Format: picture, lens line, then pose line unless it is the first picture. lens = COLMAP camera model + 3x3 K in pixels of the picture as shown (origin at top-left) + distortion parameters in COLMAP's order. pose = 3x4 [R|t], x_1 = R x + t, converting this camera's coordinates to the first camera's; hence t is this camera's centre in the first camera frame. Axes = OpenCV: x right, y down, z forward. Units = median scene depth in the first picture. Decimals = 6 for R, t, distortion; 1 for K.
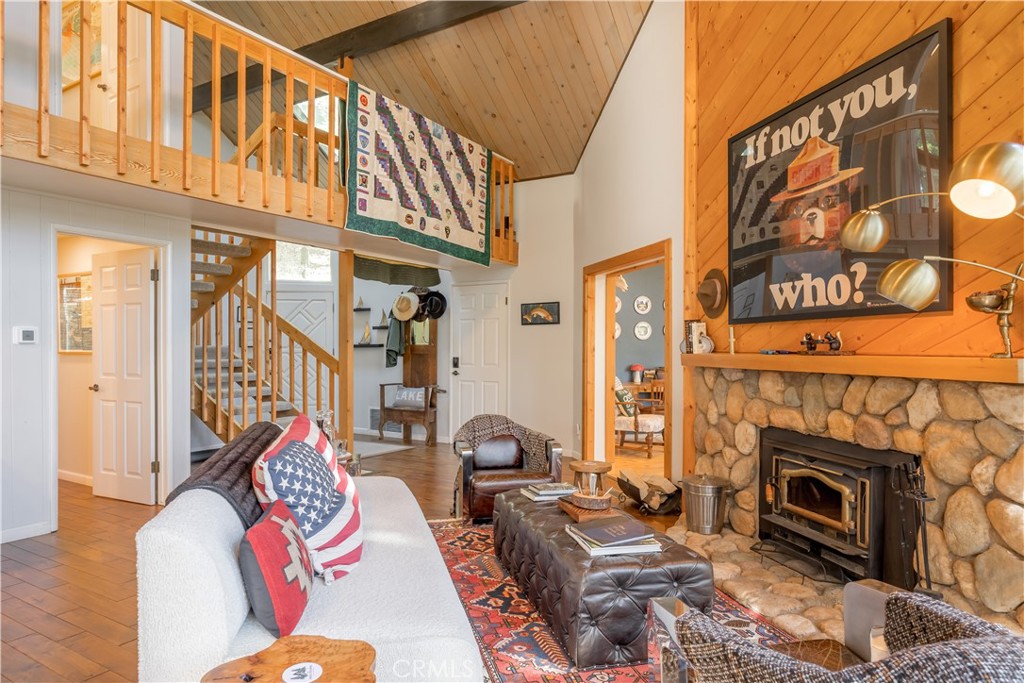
lens RADIAL K [[639.8, 0, 479.9], [0, 639.8, 355.3], [0, 0, 1]] dist [-0.024347, 0.012697]
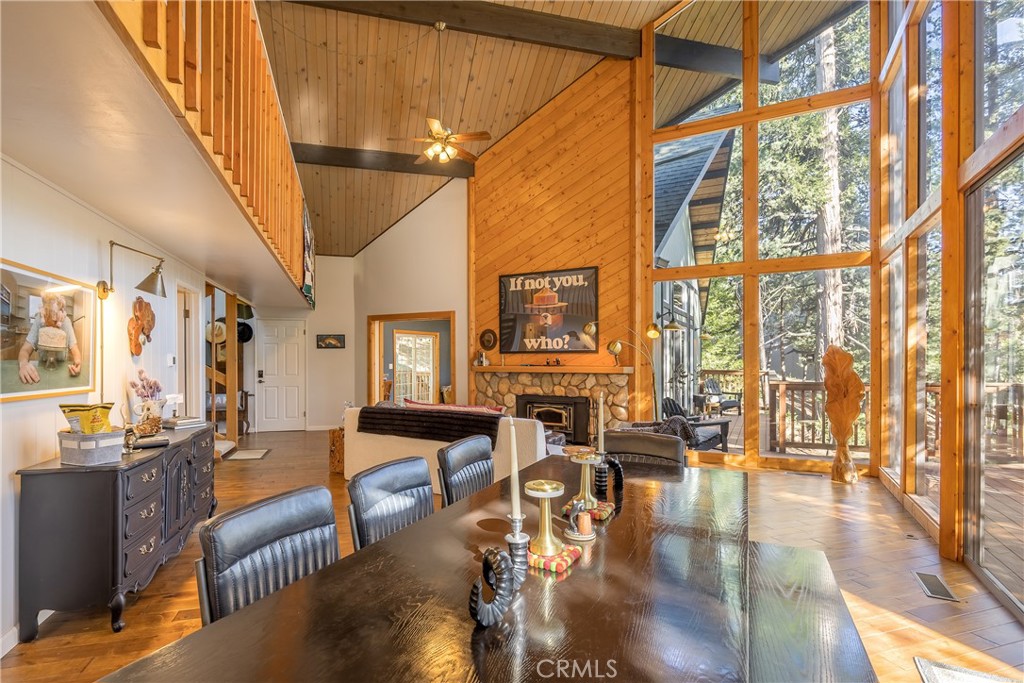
lens RADIAL K [[516.5, 0, 488.5], [0, 516.5, 362.6], [0, 0, 1]] dist [-0.010672, -0.000074]
pose [[0.675457, -0.005998, 0.737375, -1.207996], [0.010558, 0.999943, -0.001538, -0.014459], [-0.737324, 0.008824, 0.675482, -0.305928]]
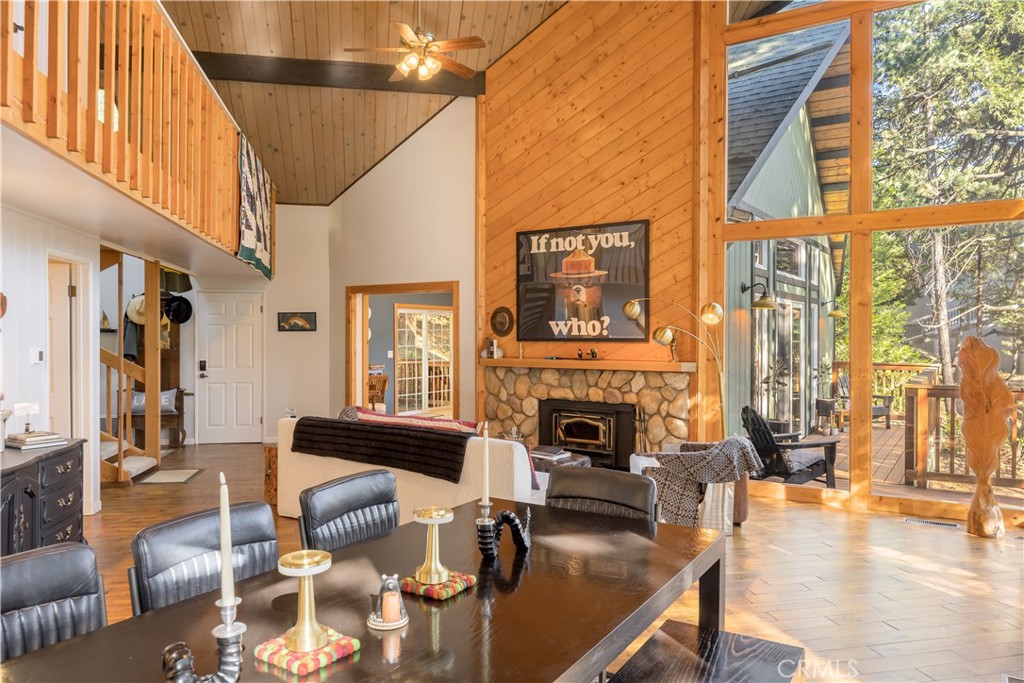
lens RADIAL K [[727.9, 0, 510.5], [0, 727.9, 345.5], [0, 0, 1]] dist [-0.010500, -0.001011]
pose [[0.728304, -0.004396, 0.685240, -1.090354], [0.005222, 0.999986, 0.000865, -0.044364], [-0.685234, 0.002949, 0.728317, -0.460548]]
